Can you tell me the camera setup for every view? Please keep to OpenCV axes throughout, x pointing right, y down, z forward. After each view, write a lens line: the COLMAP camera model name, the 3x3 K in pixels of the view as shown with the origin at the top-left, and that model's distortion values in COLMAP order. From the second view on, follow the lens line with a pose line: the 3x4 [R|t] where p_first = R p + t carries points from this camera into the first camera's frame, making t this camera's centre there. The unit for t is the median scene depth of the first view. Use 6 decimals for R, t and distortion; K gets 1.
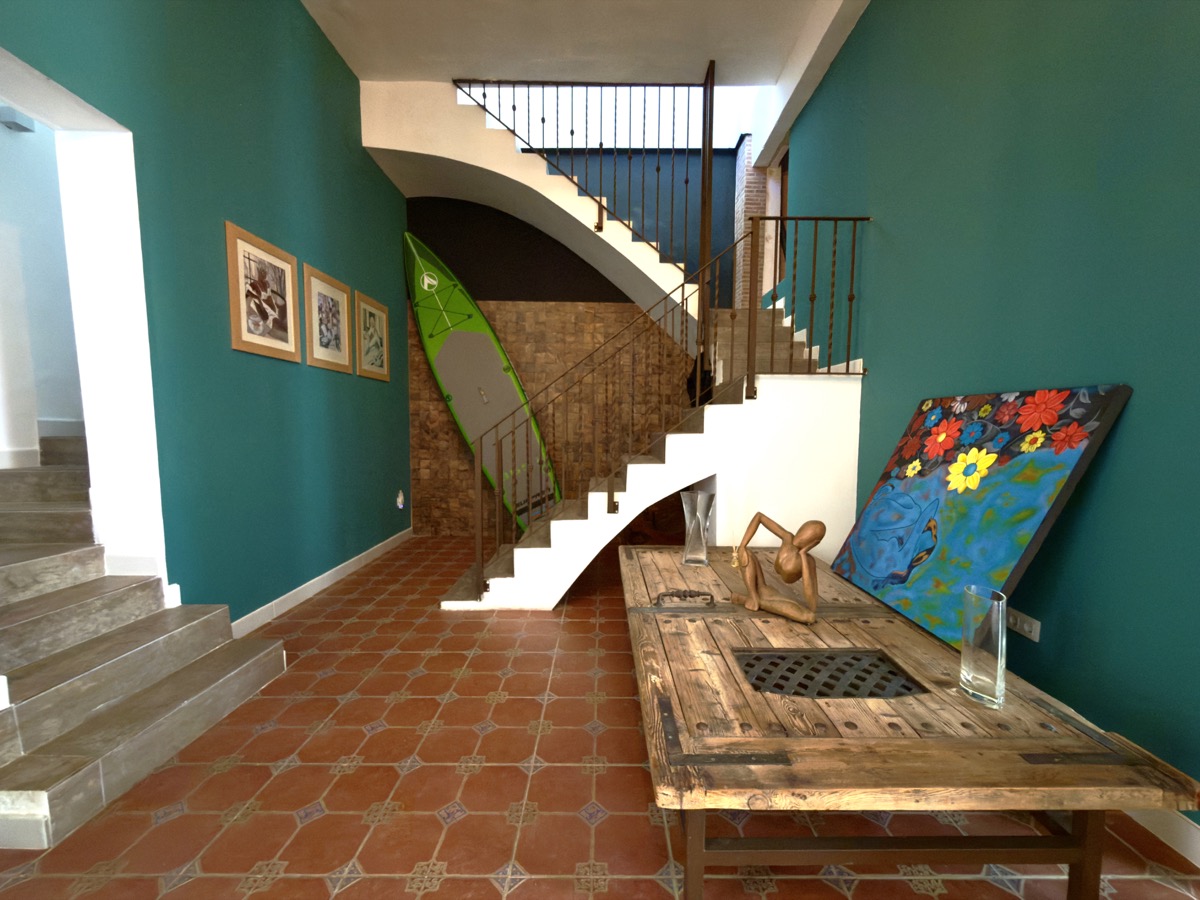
lens RADIAL K [[500.1, 0, 605.3], [0, 500.1, 470.6], [0, 0, 1]] dist [0.000679, -0.000142]
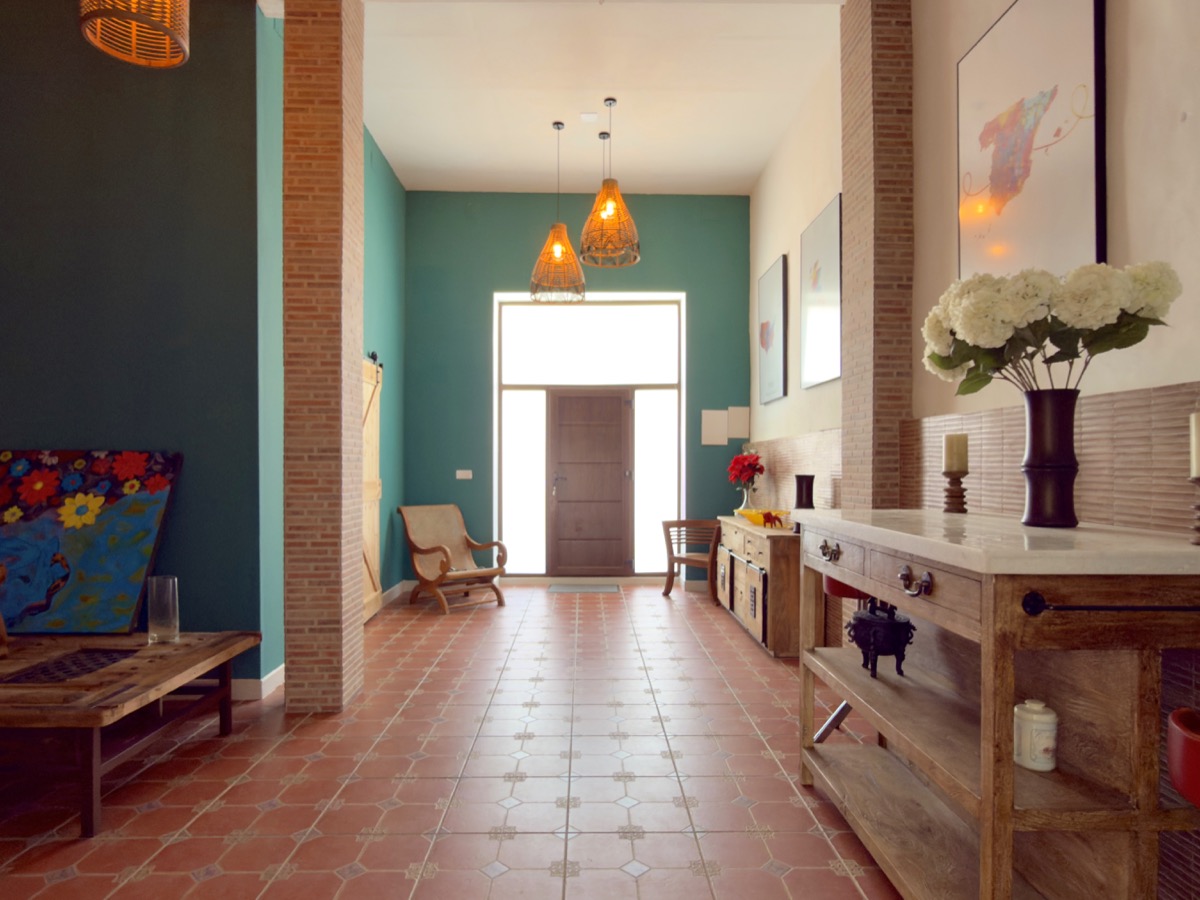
lens RADIAL K [[701.9, 0, 600.0], [0, 701.9, 450.0], [0, 0, 1]] dist [0.000402, -0.000187]
pose [[-0.019030, 0.016963, 0.999675, -1.110273], [0.082997, 0.996432, -0.015329, -0.017837], [-0.996368, 0.082678, -0.020370, -0.306353]]
